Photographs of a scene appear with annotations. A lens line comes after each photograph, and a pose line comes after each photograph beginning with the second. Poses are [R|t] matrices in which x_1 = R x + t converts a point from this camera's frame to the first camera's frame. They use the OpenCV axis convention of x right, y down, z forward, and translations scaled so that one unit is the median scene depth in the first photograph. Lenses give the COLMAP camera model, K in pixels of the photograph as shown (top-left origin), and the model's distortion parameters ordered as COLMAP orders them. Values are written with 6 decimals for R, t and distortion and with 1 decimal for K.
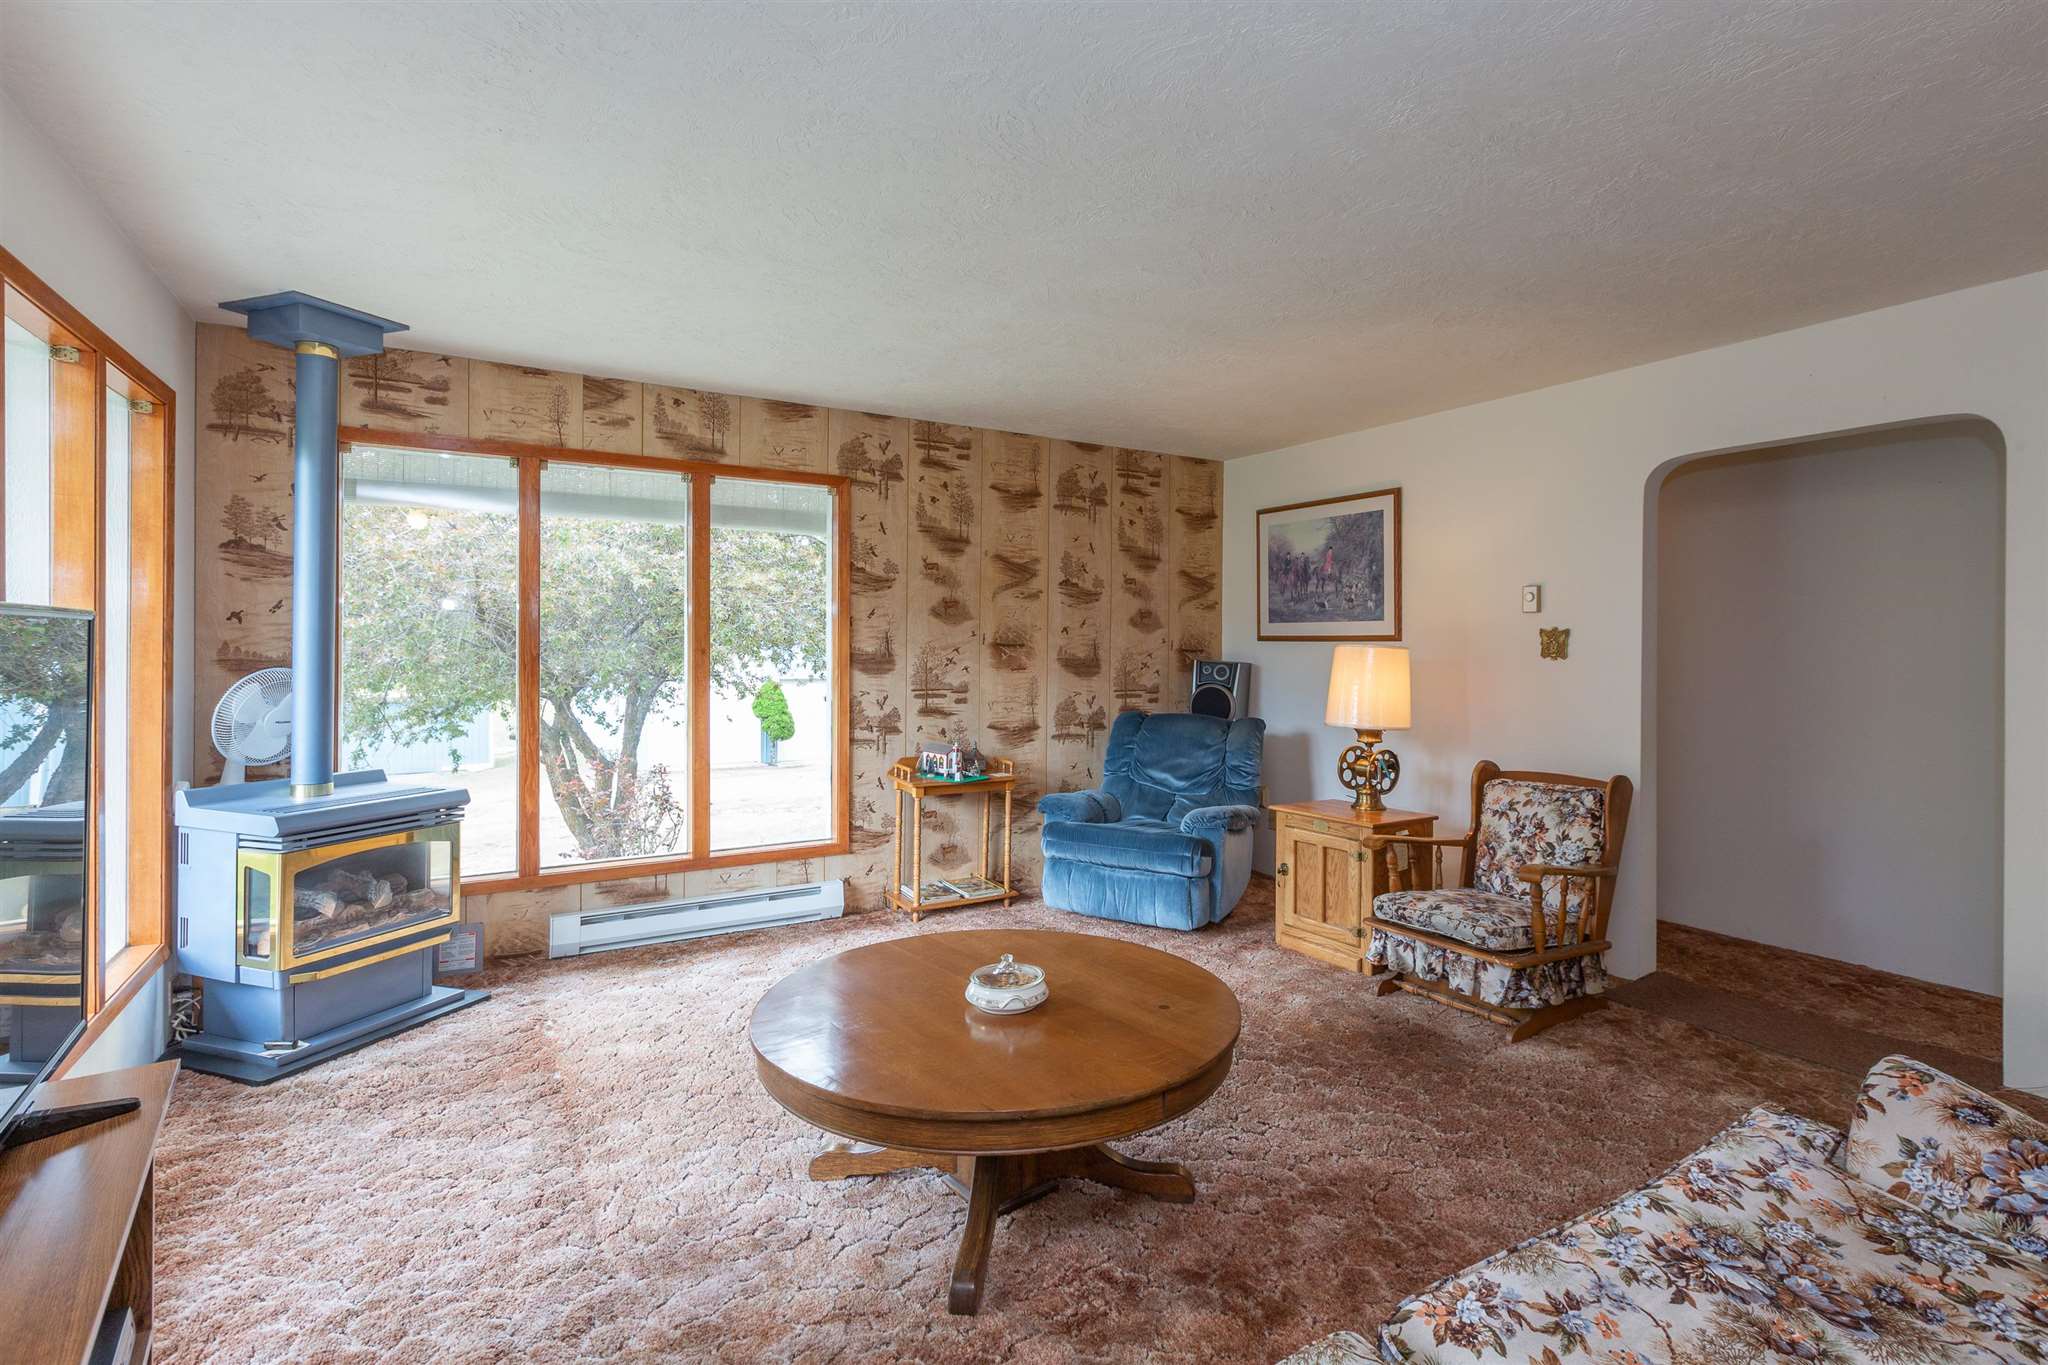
lens RADIAL K [[993.6, 0, 1056.6], [0, 993.6, 635.9], [0, 0, 1]] dist [0.001222, 0.002014]
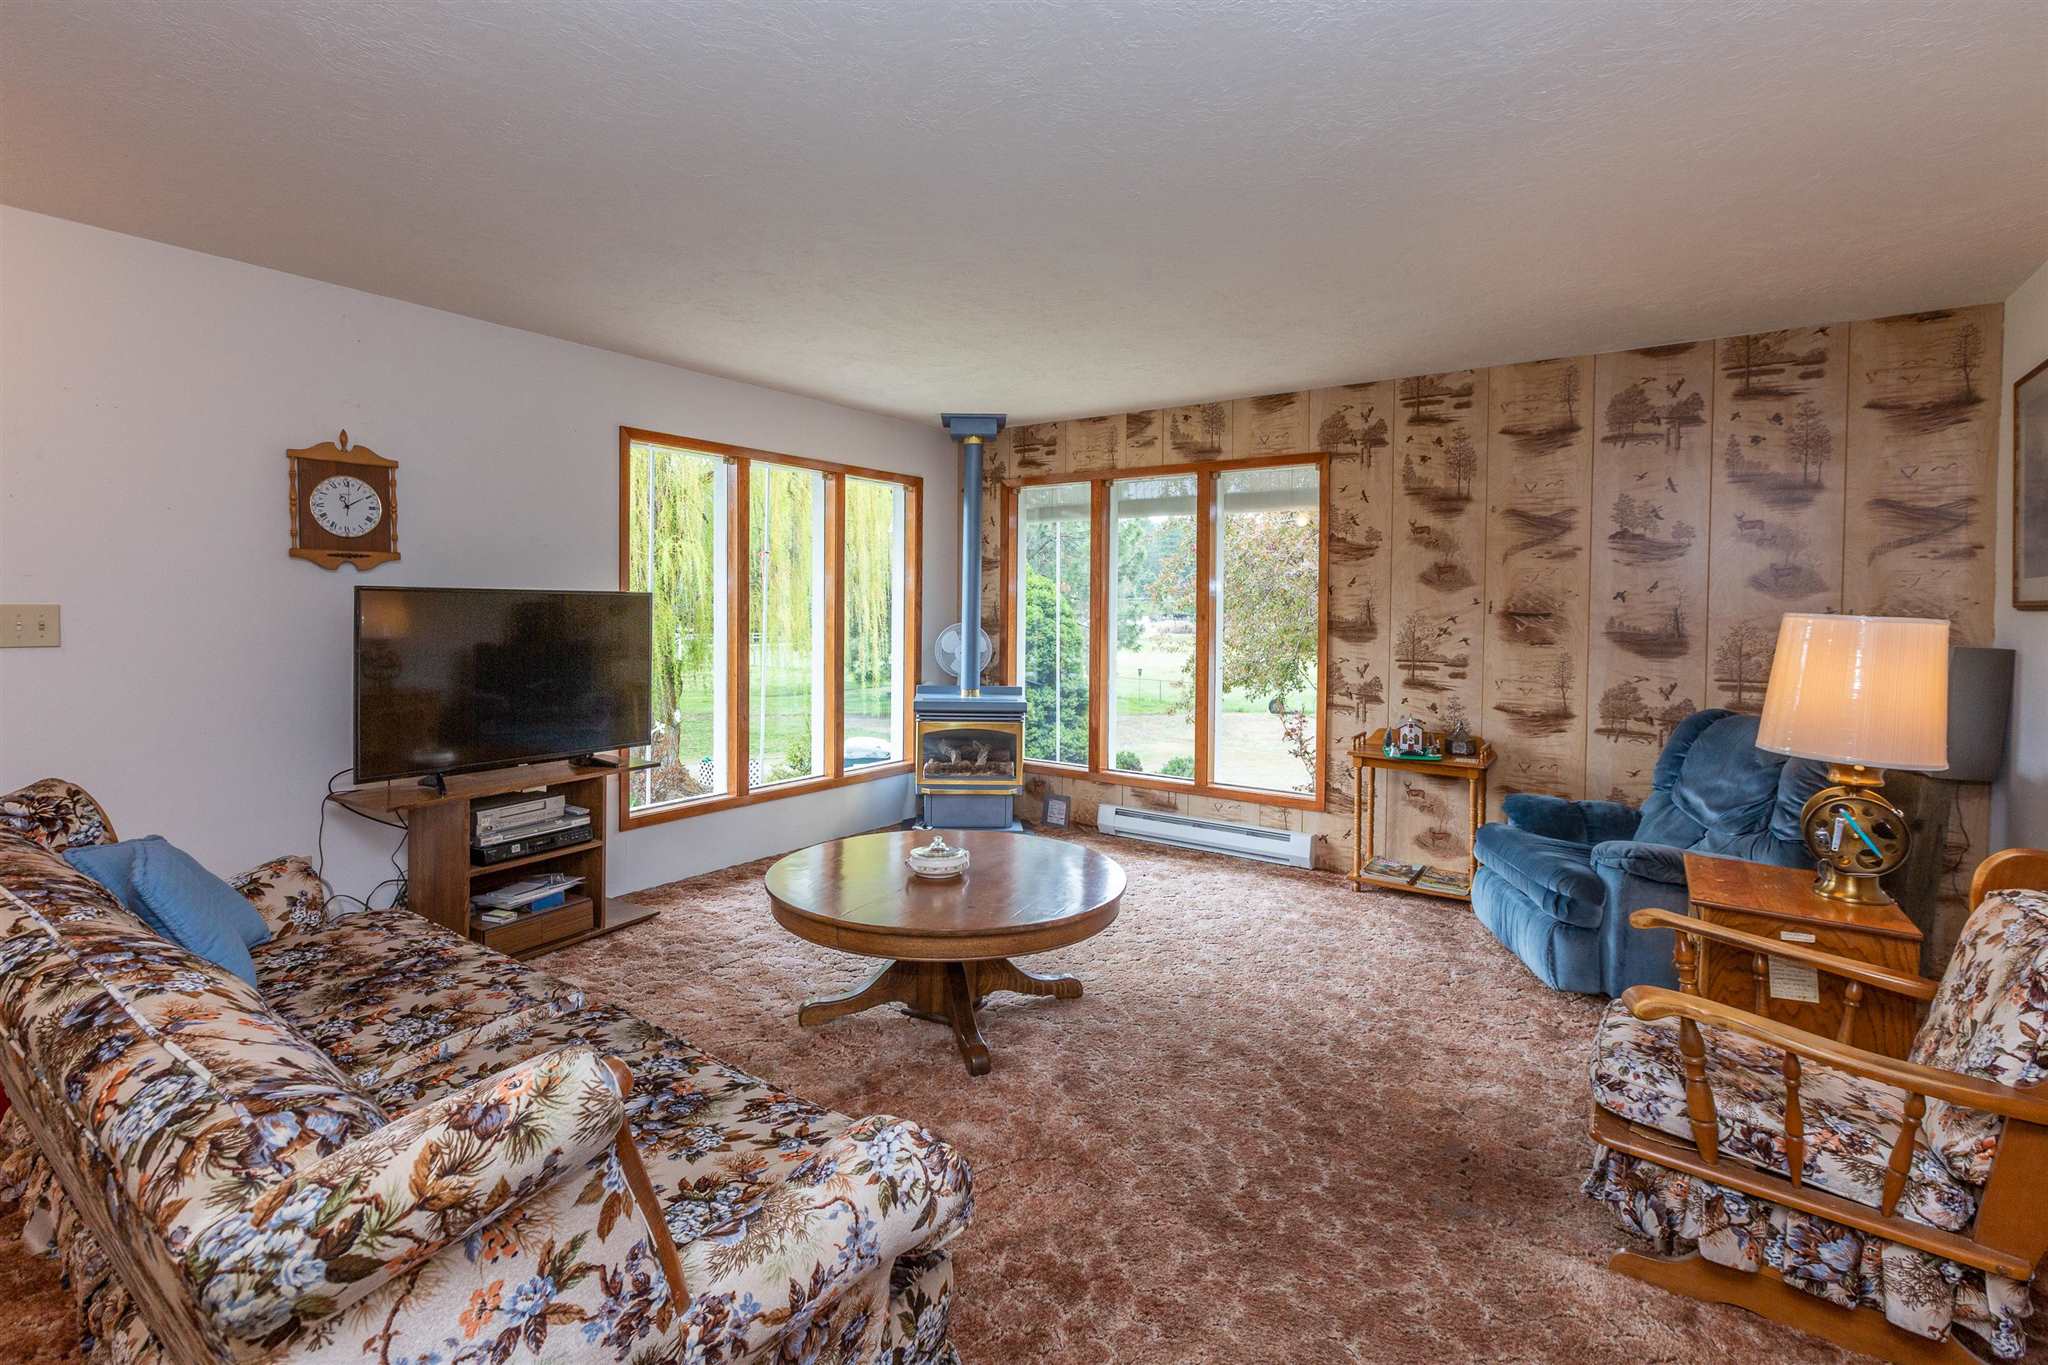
lens RADIAL K [[960.9, 0, 990.2], [0, 960.9, 620.9], [0, 0, 1]] dist [-0.000568, -0.001177]
pose [[0.359456, 0.007908, -0.933128, 0.588044], [-0.004741, 0.999967, 0.006648, 0.012128], [0.933150, 0.002034, 0.359482, 0.298830]]
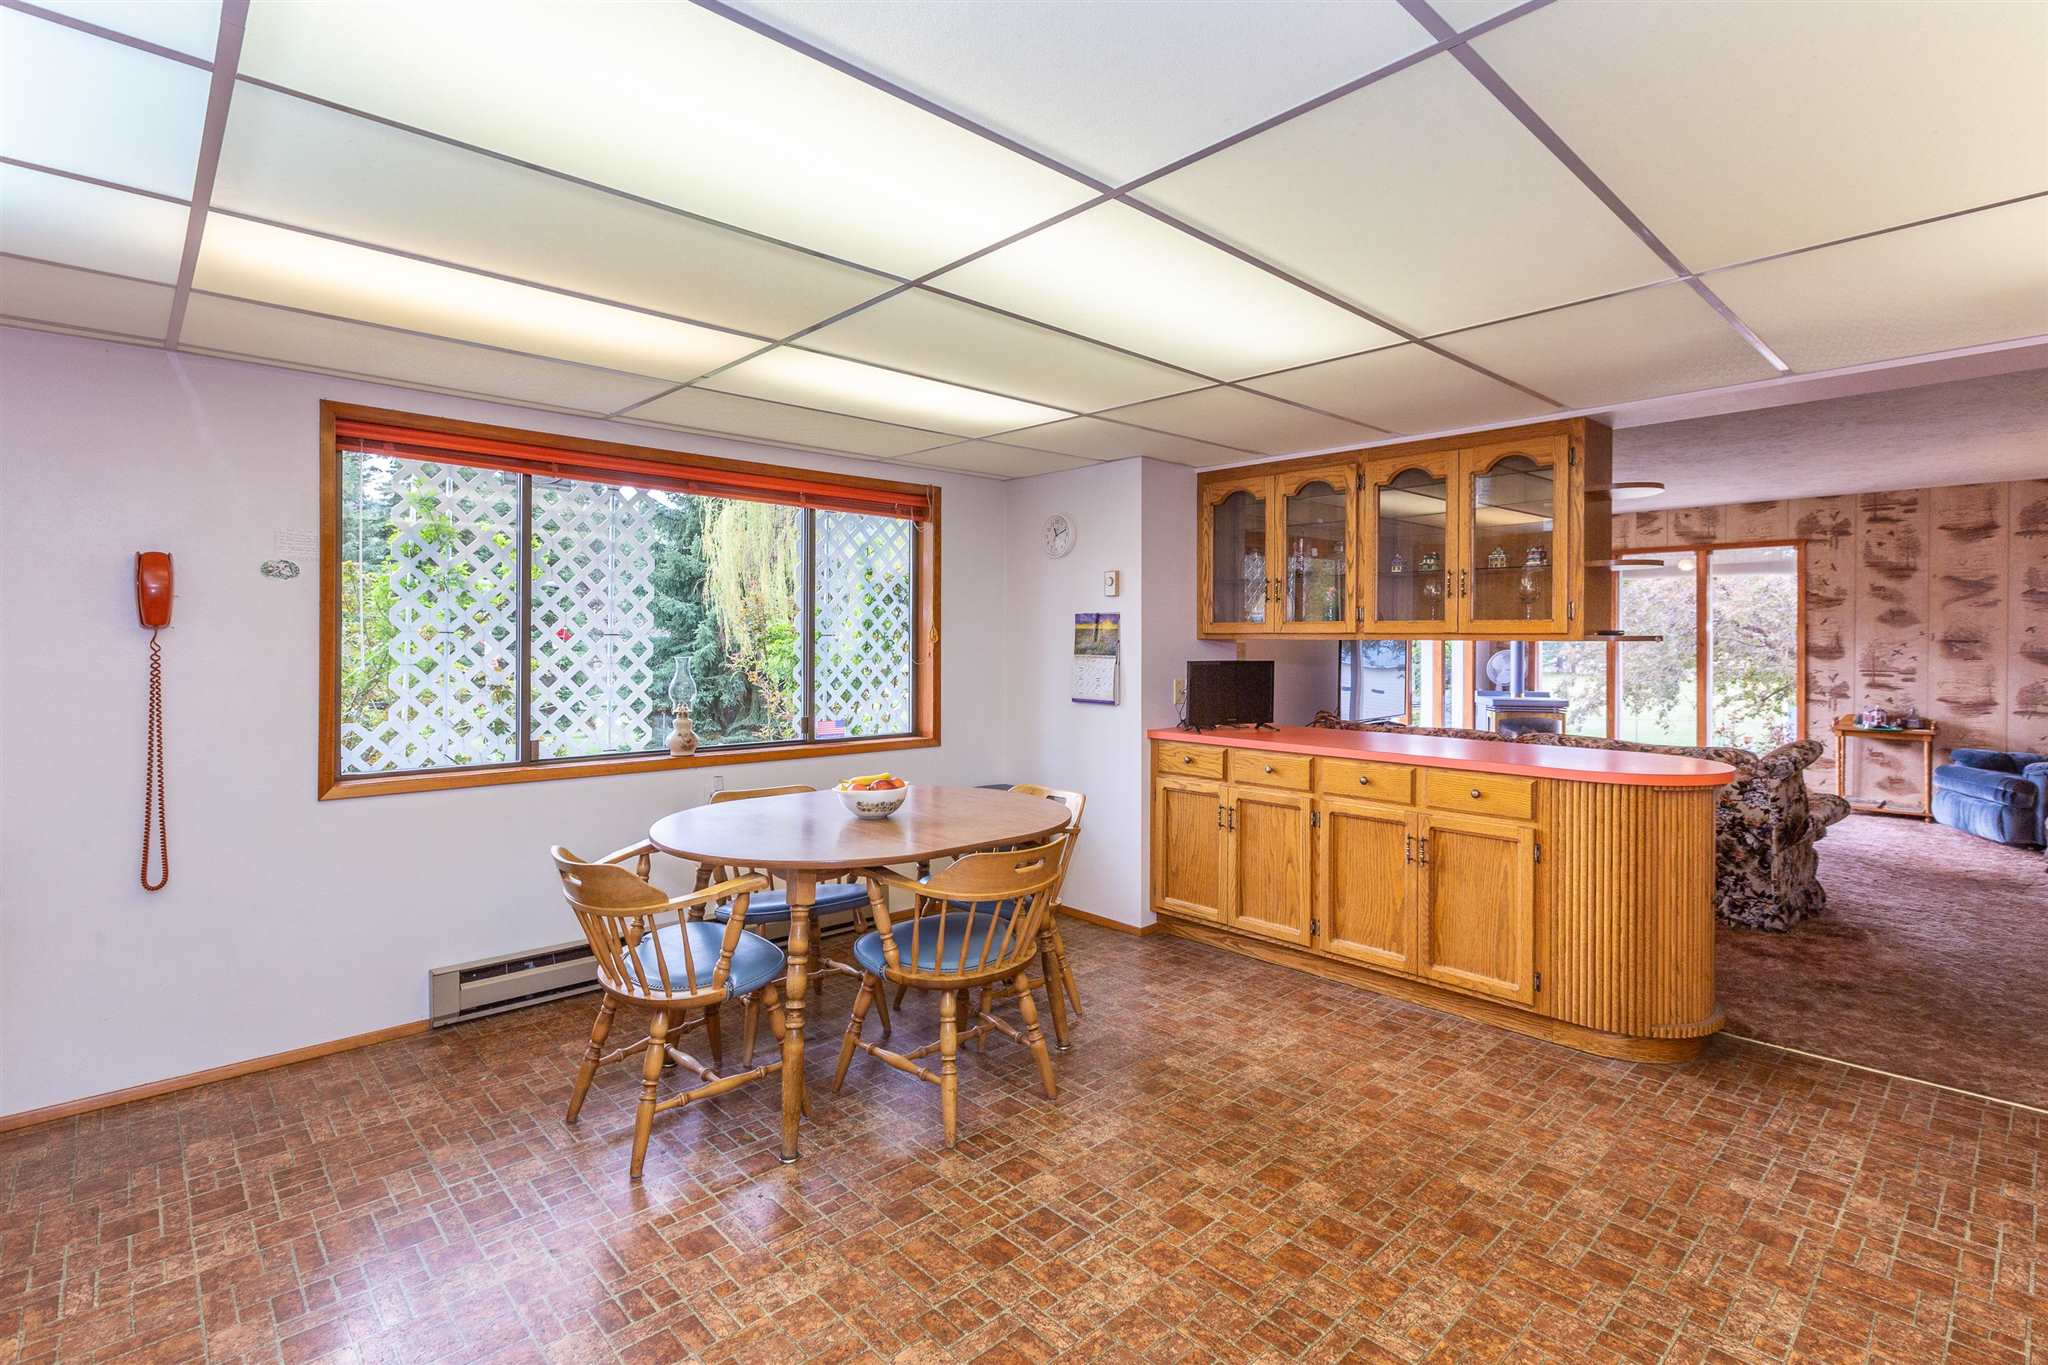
lens RADIAL K [[960.9, 0, 1019.9], [0, 960.9, 642.6], [0, 0, 1]] dist [-0.000568, -0.001177]
pose [[0.177694, -0.006688, -0.984063, 1.085932], [-0.000555, 0.999976, -0.006896, 0.022185], [0.984086, 0.001772, 0.177686, -0.537533]]
